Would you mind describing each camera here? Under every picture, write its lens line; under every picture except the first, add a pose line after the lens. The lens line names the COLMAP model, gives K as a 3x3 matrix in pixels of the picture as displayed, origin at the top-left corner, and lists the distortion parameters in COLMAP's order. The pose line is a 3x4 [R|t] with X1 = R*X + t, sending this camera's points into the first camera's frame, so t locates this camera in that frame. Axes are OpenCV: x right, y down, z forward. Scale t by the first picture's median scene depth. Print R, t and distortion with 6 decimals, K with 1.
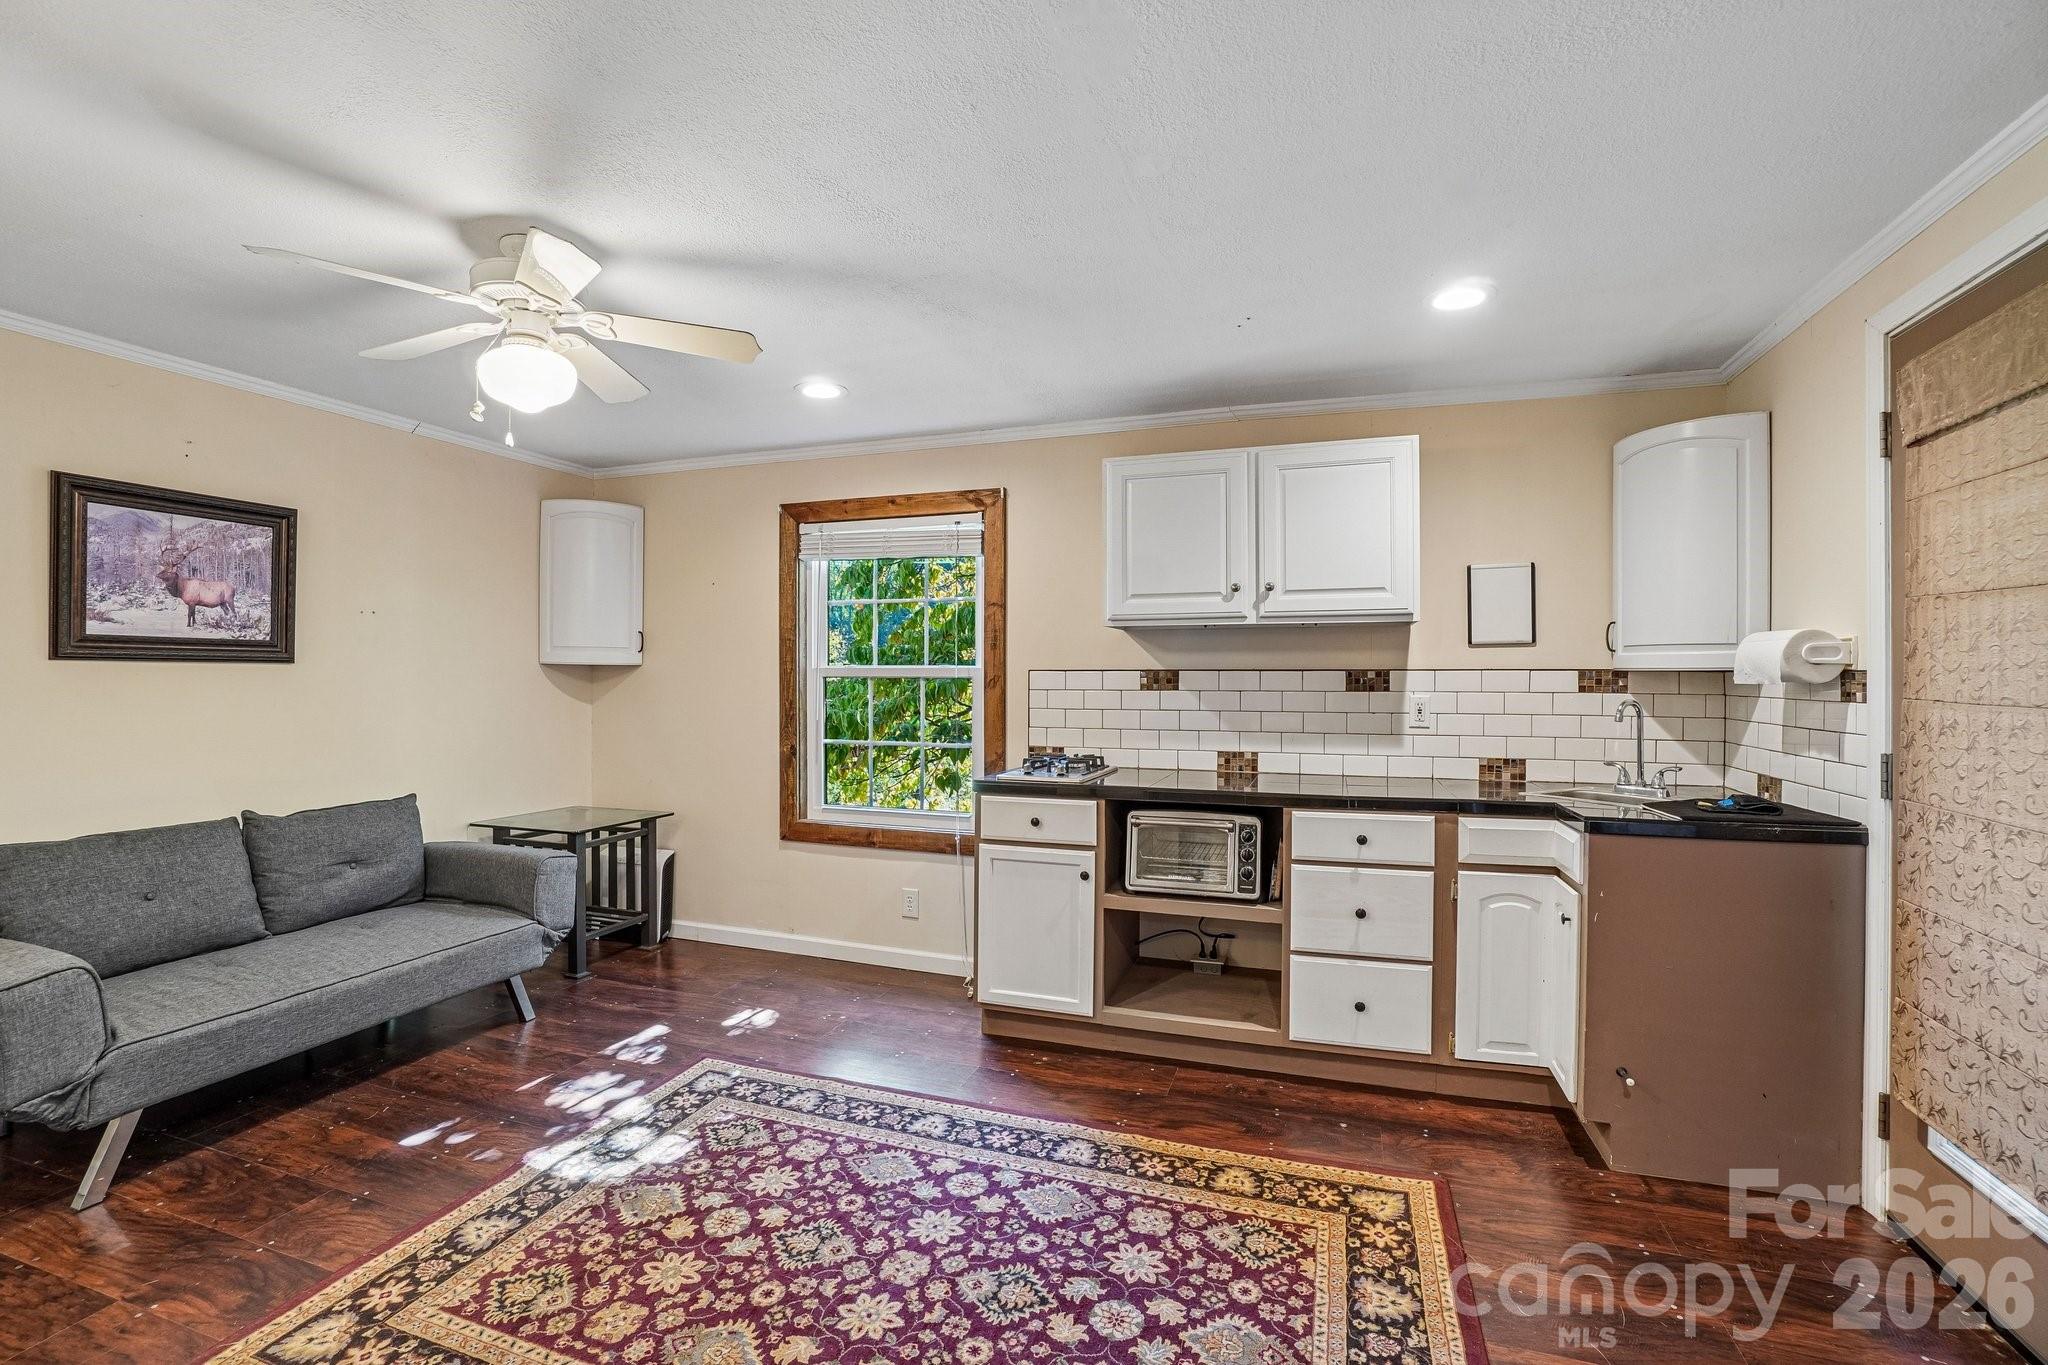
lens RADIAL K [[902.2, 0, 1016.5], [0, 902.2, 677.8], [0, 0, 1]] dist [-0.066758, 0.024239]
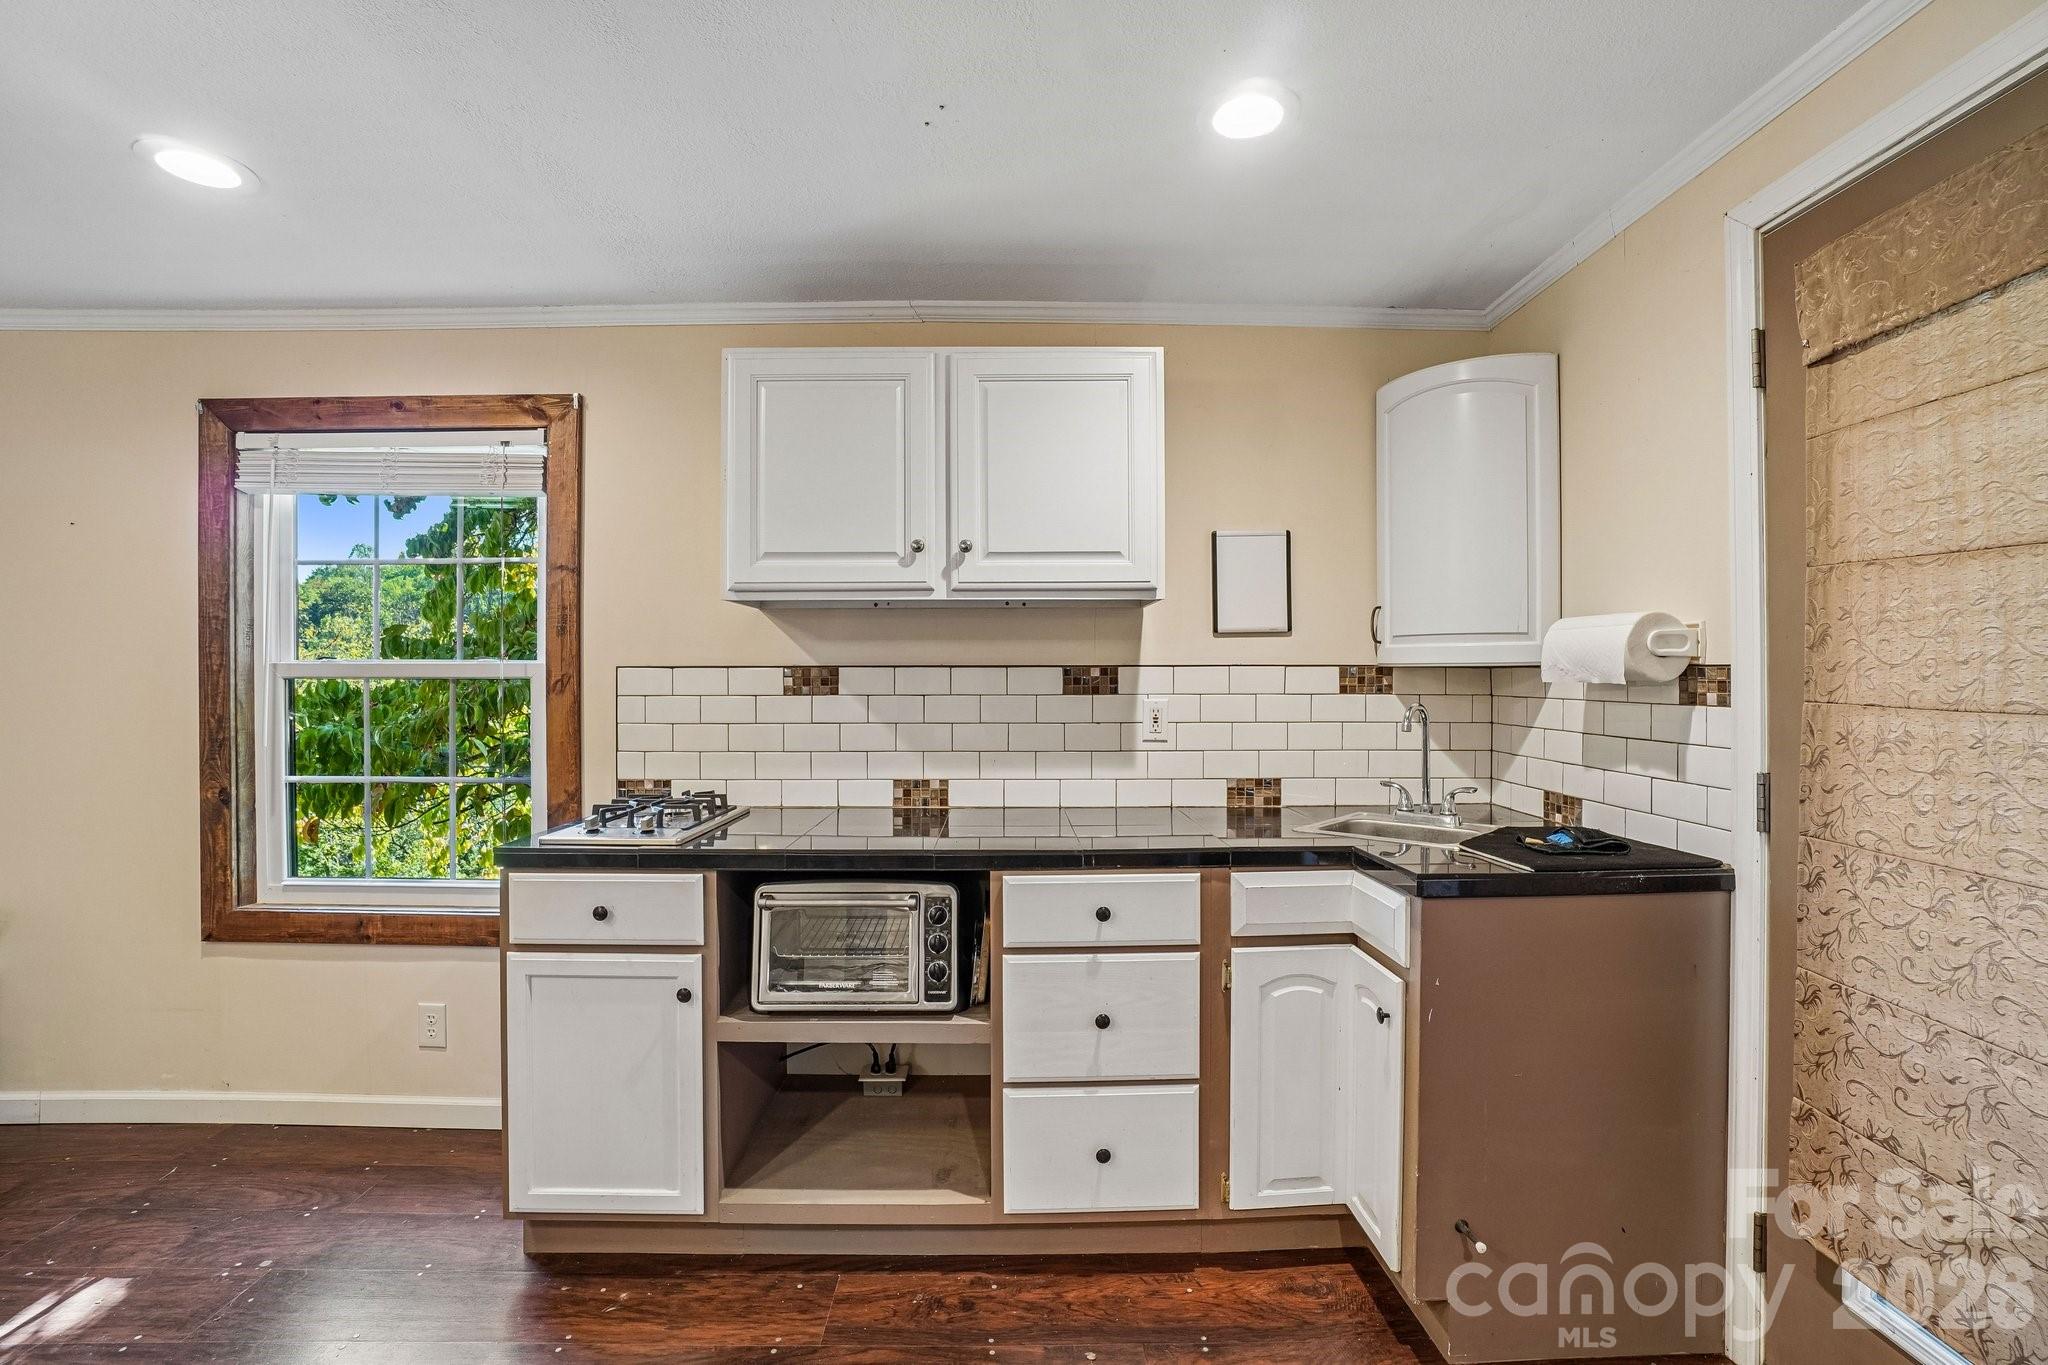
lens RADIAL K [[906.5, 0, 1016.8], [0, 906.5, 674.0], [0, 0, 1]] dist [-0.066545, 0.024668]
pose [[0.938576, -0.002614, 0.345062, 0.089296], [0.003717, 0.999990, -0.002533, -0.000394], [-0.345052, 0.003660, 0.938577, 0.380926]]
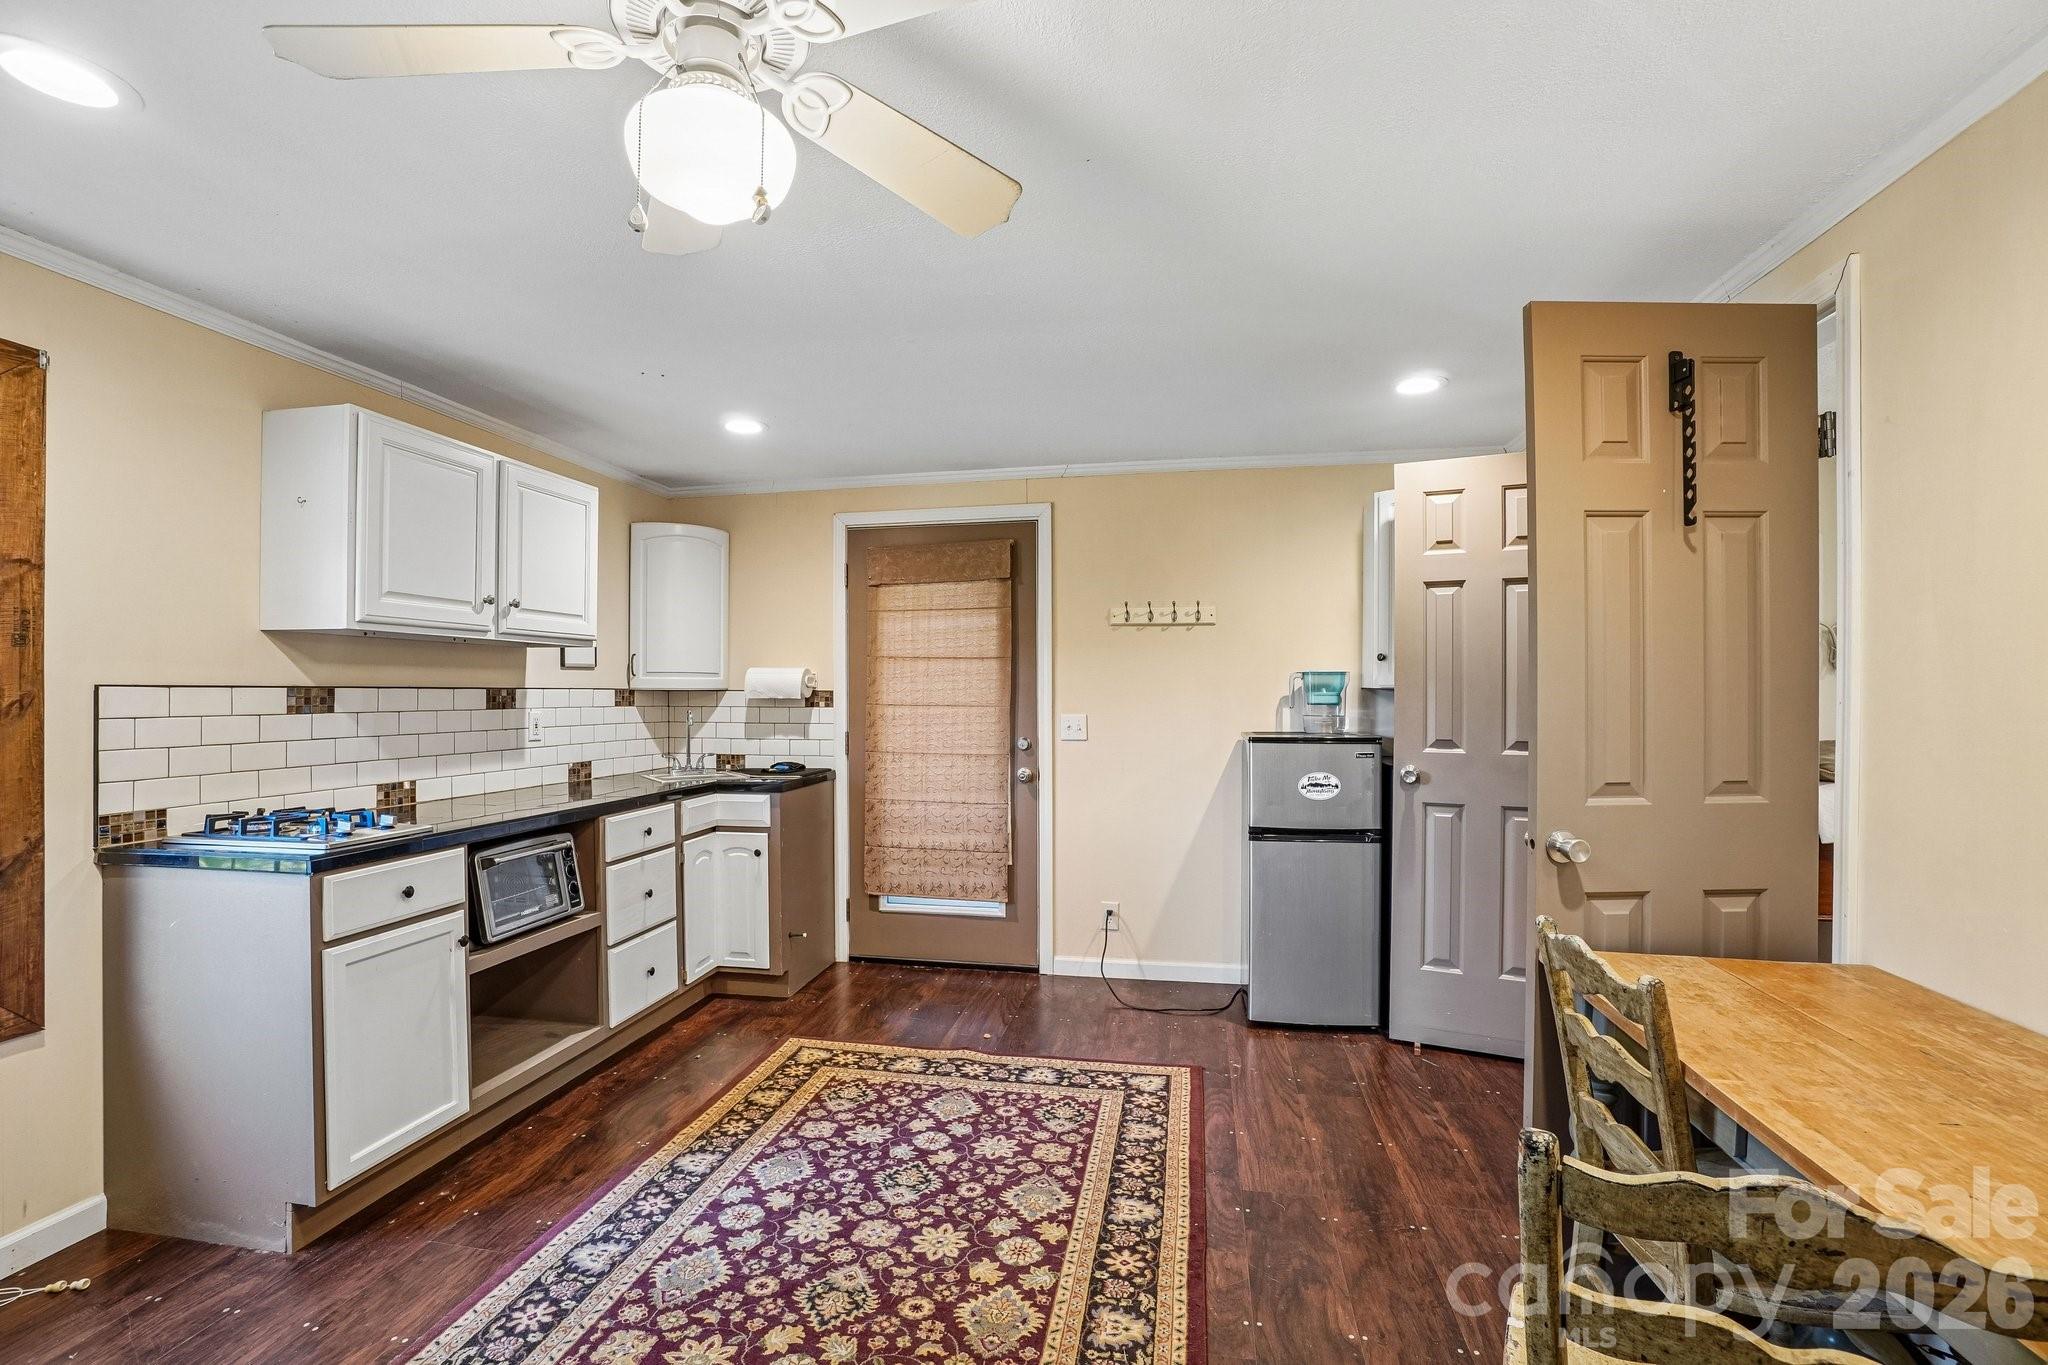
lens RADIAL K [[910.5, 0, 1021.0], [0, 910.5, 692.3], [0, 0, 1]] dist [-0.062675, 0.022735]
pose [[-0.153933, 0.000099, 0.988081, -0.892690], [0.002785, 0.999996, 0.000333, -0.003386], [-0.988077, 0.002803, -0.153932, 0.704506]]
